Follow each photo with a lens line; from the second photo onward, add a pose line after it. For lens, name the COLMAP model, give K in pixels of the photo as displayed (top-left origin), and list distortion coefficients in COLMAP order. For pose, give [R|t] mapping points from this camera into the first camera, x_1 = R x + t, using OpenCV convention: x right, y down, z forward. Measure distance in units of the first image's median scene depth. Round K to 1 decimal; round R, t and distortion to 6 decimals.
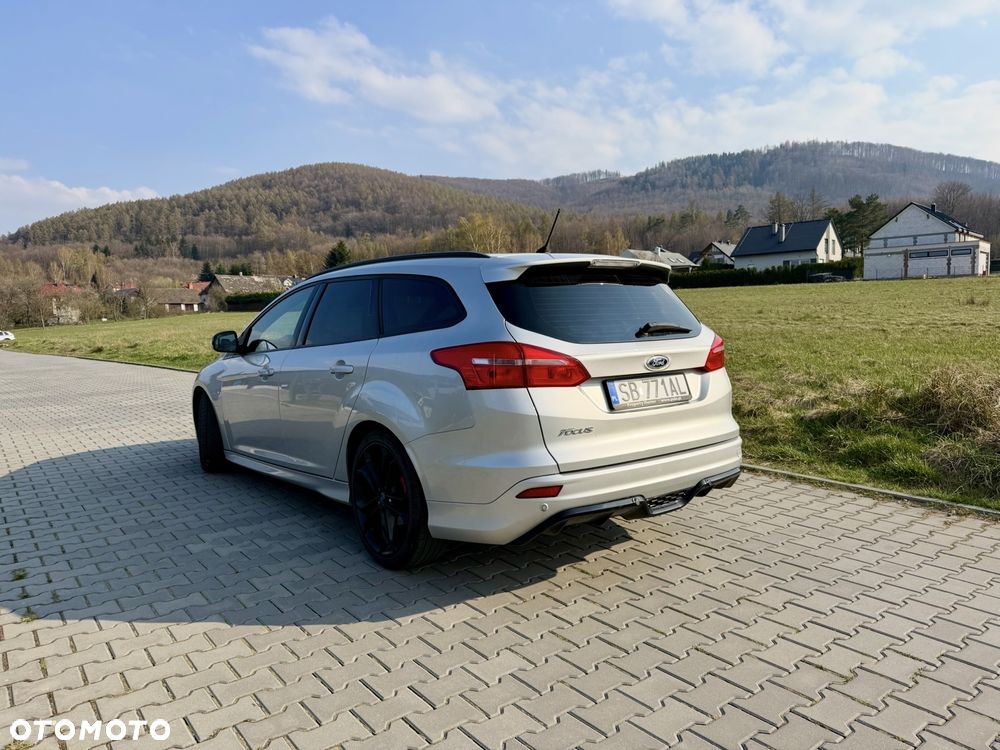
lens RADIAL K [[711.0, 0, 500.0], [0, 711.0, 375.0], [0, 0, 1]] dist [0.038150, -0.066835]
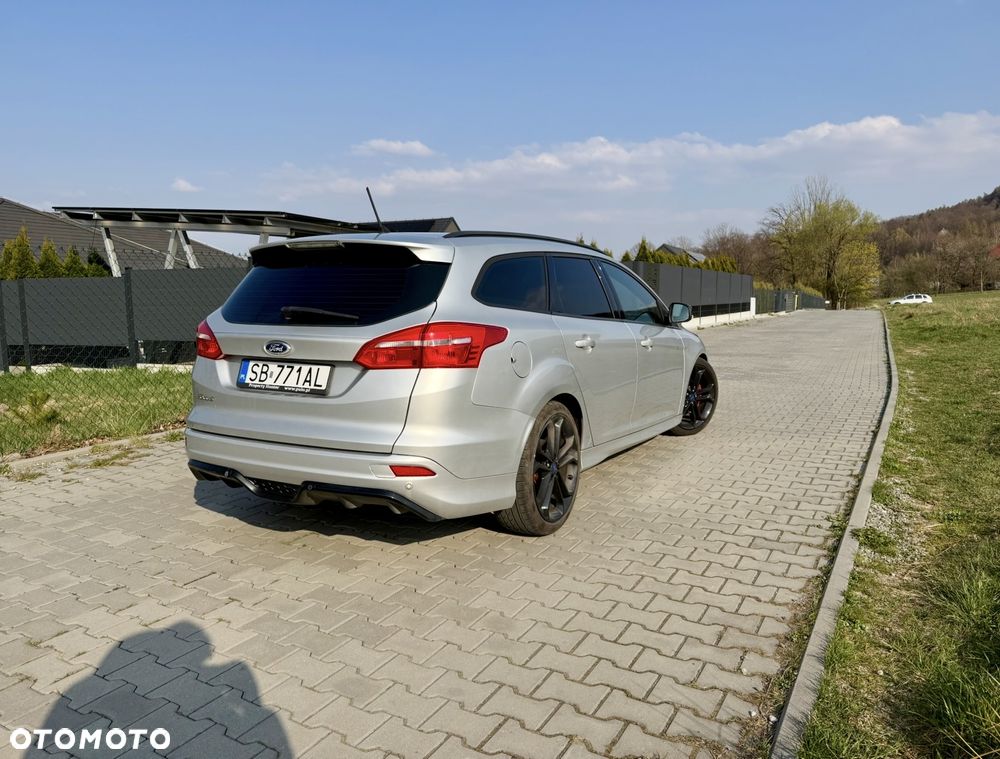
lens RADIAL K [[723.7, 0, 500.0], [0, 723.7, 379.5], [0, 0, 1]] dist [0.004050, 0.002239]
pose [[0.376735, 0.127057, -0.917566, 1.217464], [-0.076261, 0.991440, 0.105975, -0.100618], [0.923177, 0.030050, 0.383200, 0.870201]]
